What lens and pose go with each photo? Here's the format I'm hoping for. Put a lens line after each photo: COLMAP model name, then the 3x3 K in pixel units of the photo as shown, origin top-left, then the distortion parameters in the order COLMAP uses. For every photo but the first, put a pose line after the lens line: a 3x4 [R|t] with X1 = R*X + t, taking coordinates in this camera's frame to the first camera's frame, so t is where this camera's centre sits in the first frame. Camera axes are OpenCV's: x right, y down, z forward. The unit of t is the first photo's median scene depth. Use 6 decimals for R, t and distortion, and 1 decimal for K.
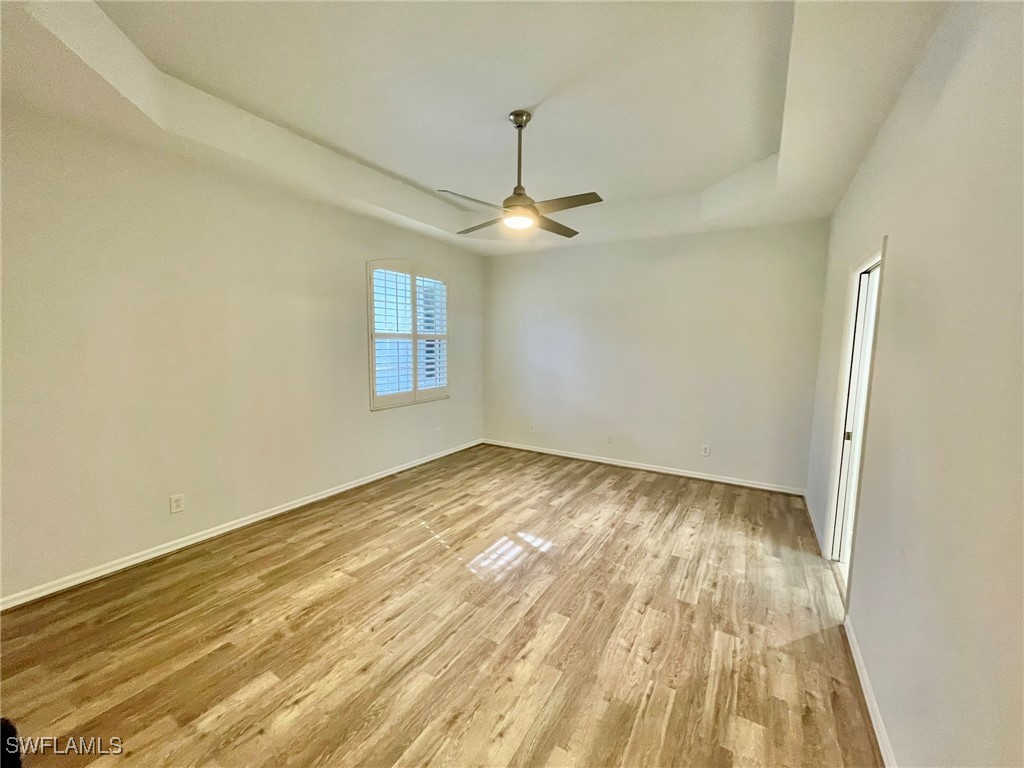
lens RADIAL K [[415.0, 0, 511.5], [0, 415.0, 382.5], [0, 0, 1]] dist [-0.001254, -0.000417]
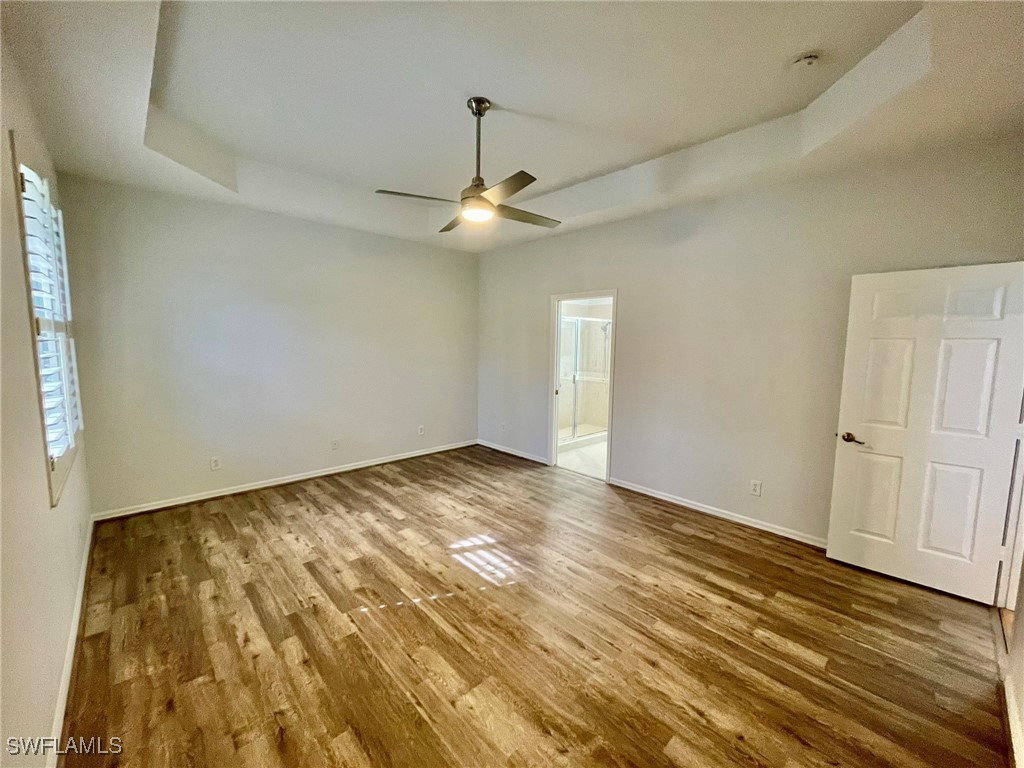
lens RADIAL K [[415.0, 0, 513.8], [0, 415.0, 383.4], [0, 0, 1]] dist [-0.001254, -0.000417]
pose [[0.269143, -0.109177, 0.956892, -0.763116], [0.083265, 0.992472, 0.089816, -0.068030], [-0.959494, 0.055502, 0.276208, 0.567096]]
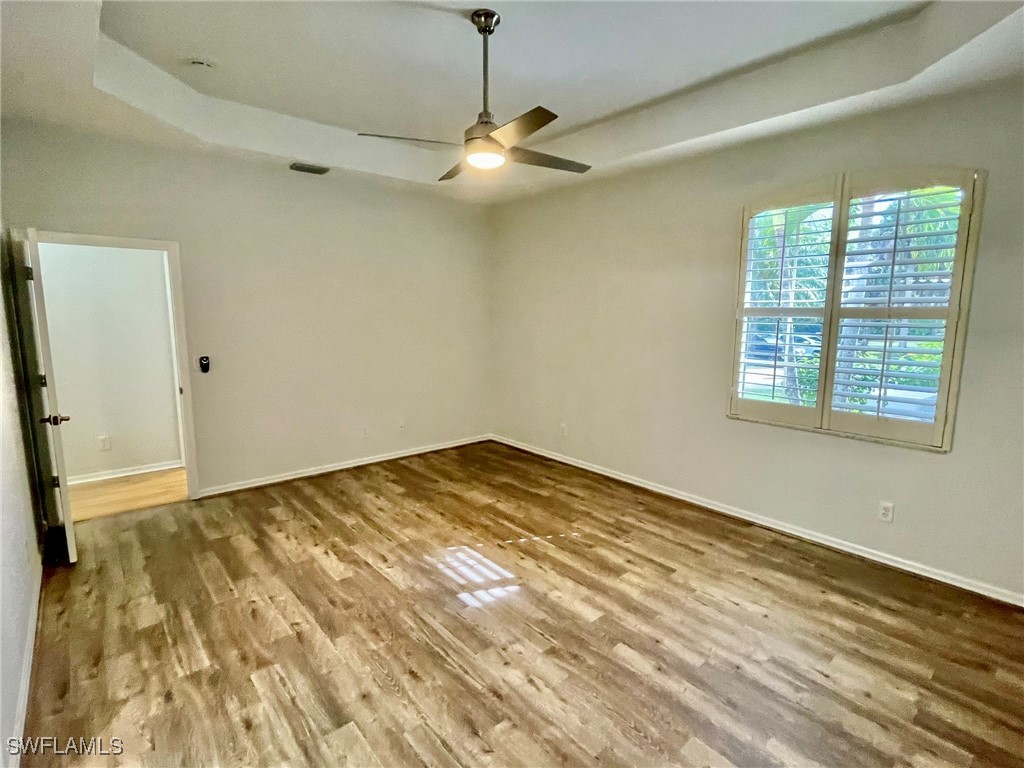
lens RADIAL K [[499.5, 0, 513.7], [0, 499.5, 382.3], [0, 0, 1]] dist [-0.001452, 0.000175]
pose [[-0.310933, 0.118165, -0.943058, 0.758654], [-0.105652, 0.981794, 0.157853, -0.113501], [0.944541, 0.148717, -0.292788, 1.148295]]
